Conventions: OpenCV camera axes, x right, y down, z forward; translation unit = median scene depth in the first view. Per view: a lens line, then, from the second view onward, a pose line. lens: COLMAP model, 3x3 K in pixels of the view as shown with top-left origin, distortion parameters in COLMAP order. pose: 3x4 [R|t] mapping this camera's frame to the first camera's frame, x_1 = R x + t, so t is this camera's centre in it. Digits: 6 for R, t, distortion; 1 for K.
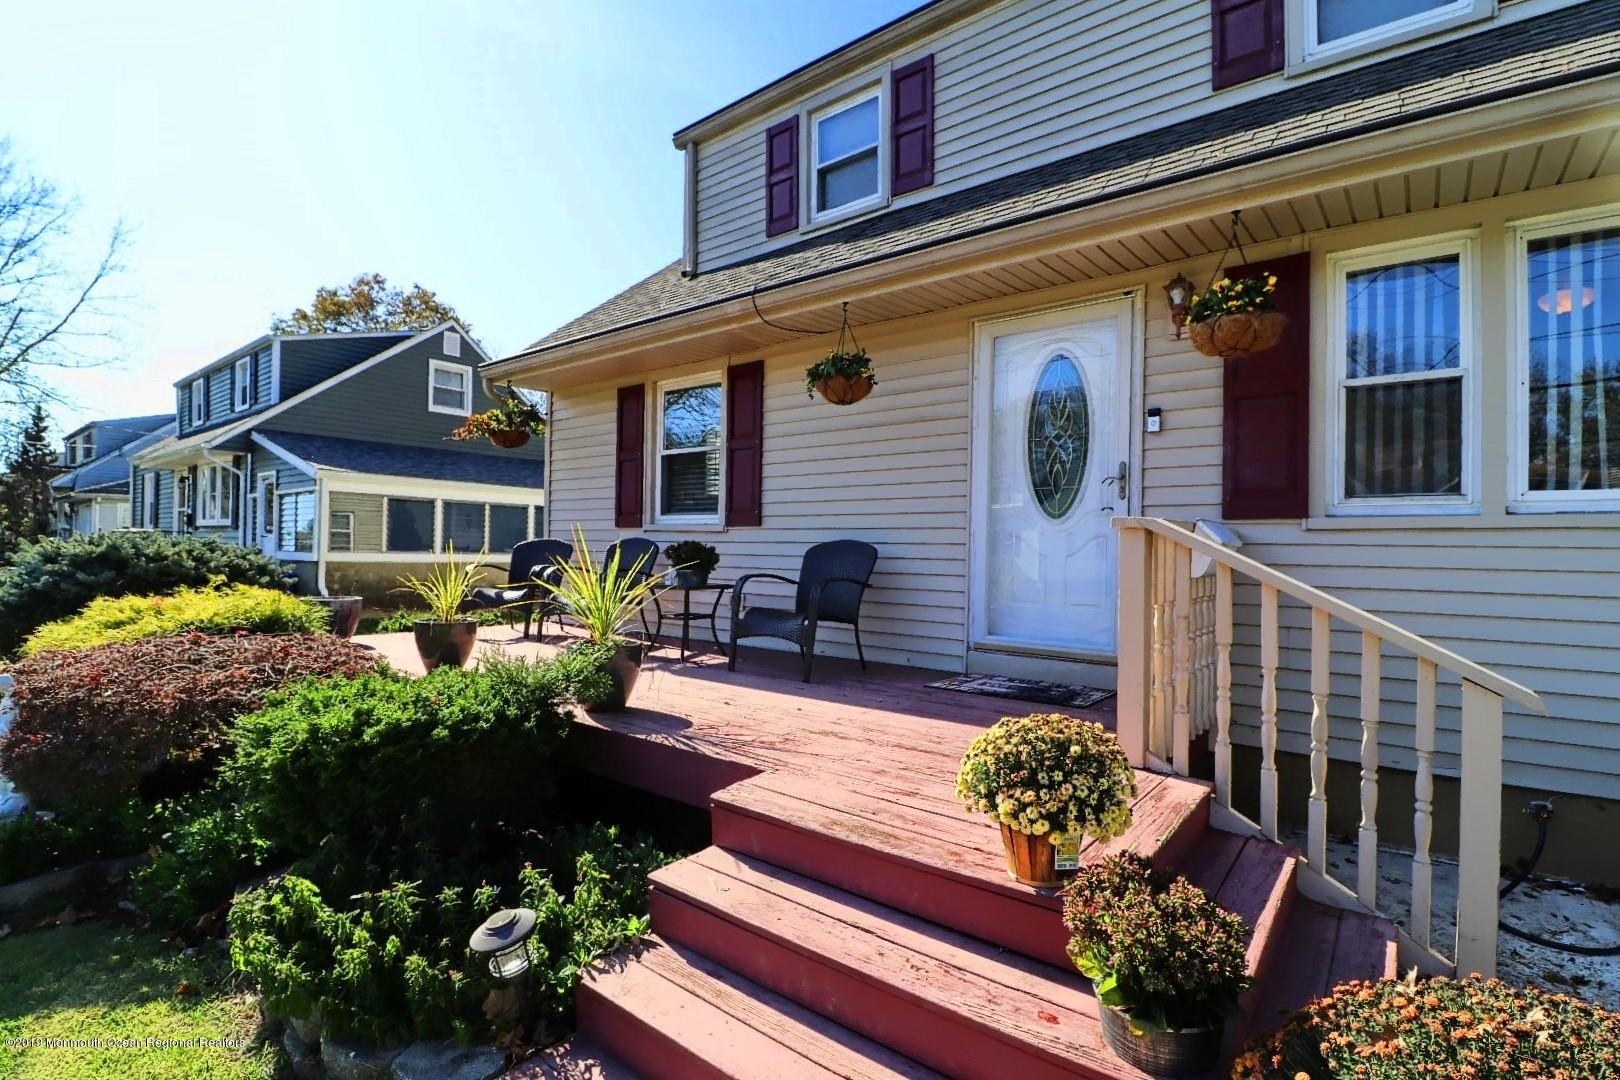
lens RADIAL K [[774.5, 0, 810.0], [0, 774.5, 540.0], [0, 0, 1]] dist [0.001280, -0.015359]
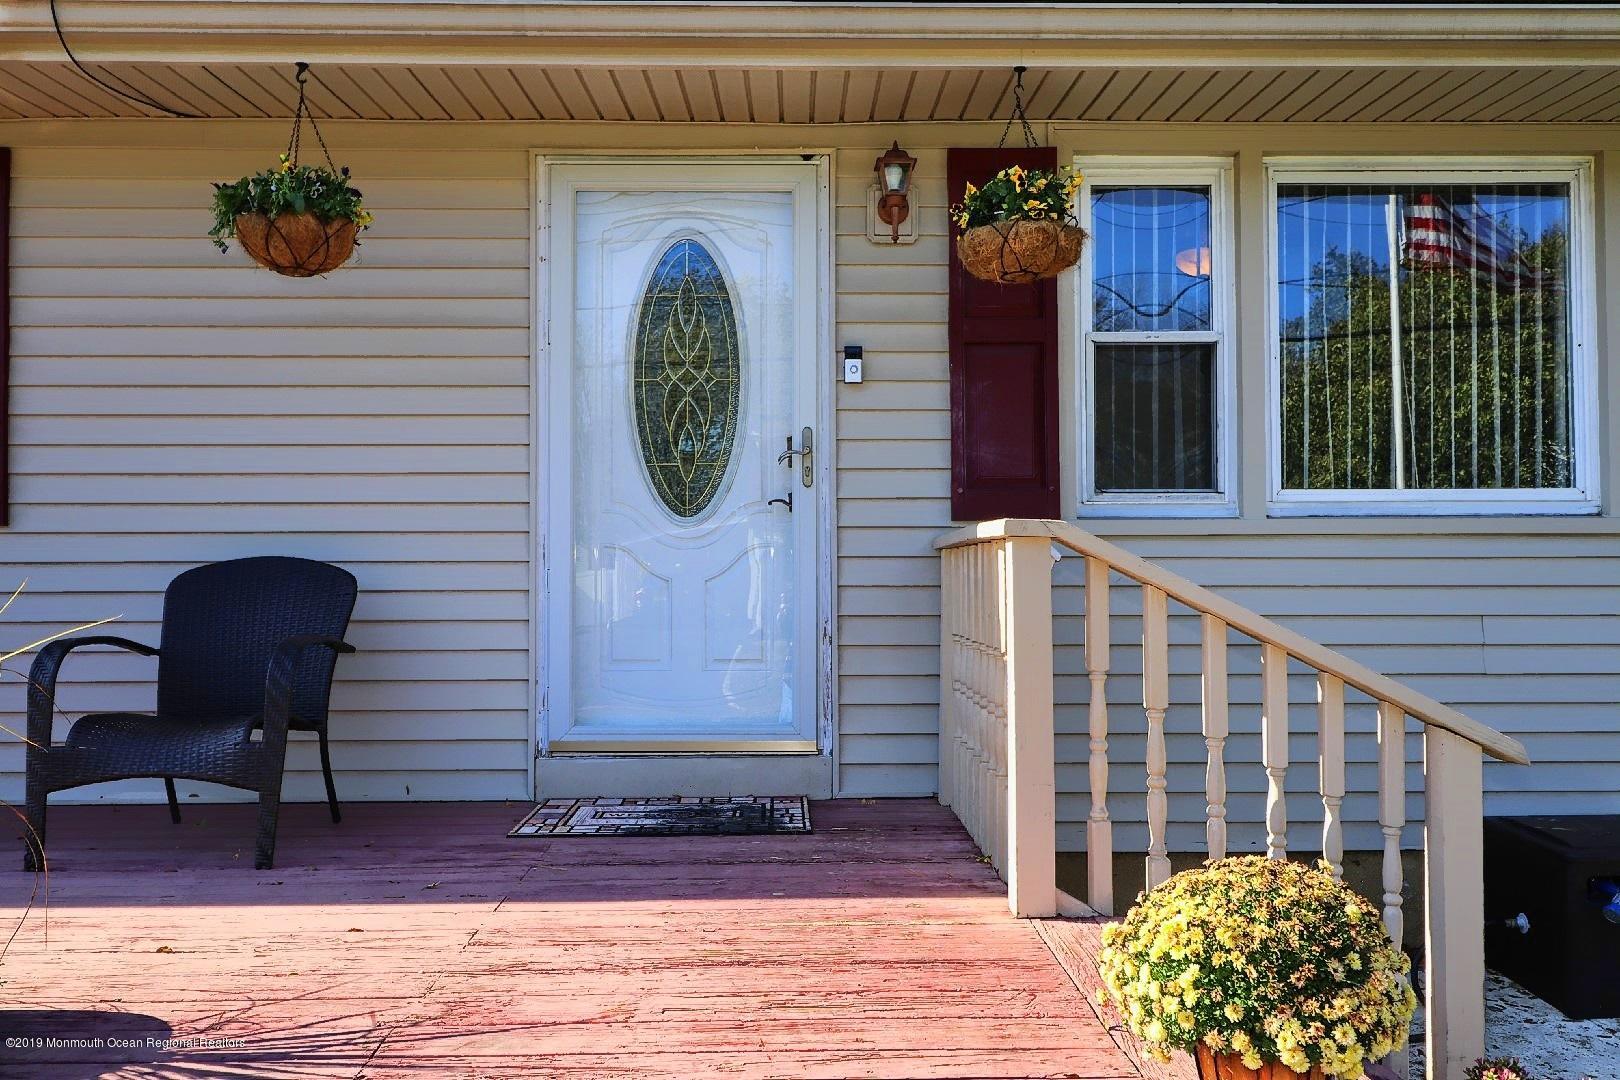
lens RADIAL K [[1270.8, 0, 810.0], [0, 1270.8, 540.0], [0, 0, 1]] dist [0.010197, 0.001569]
pose [[0.765389, -0.001432, 0.643566, -0.256231], [0.006850, 0.999959, -0.005923, -0.004053], [-0.643531, 0.008942, 0.765368, 0.220355]]
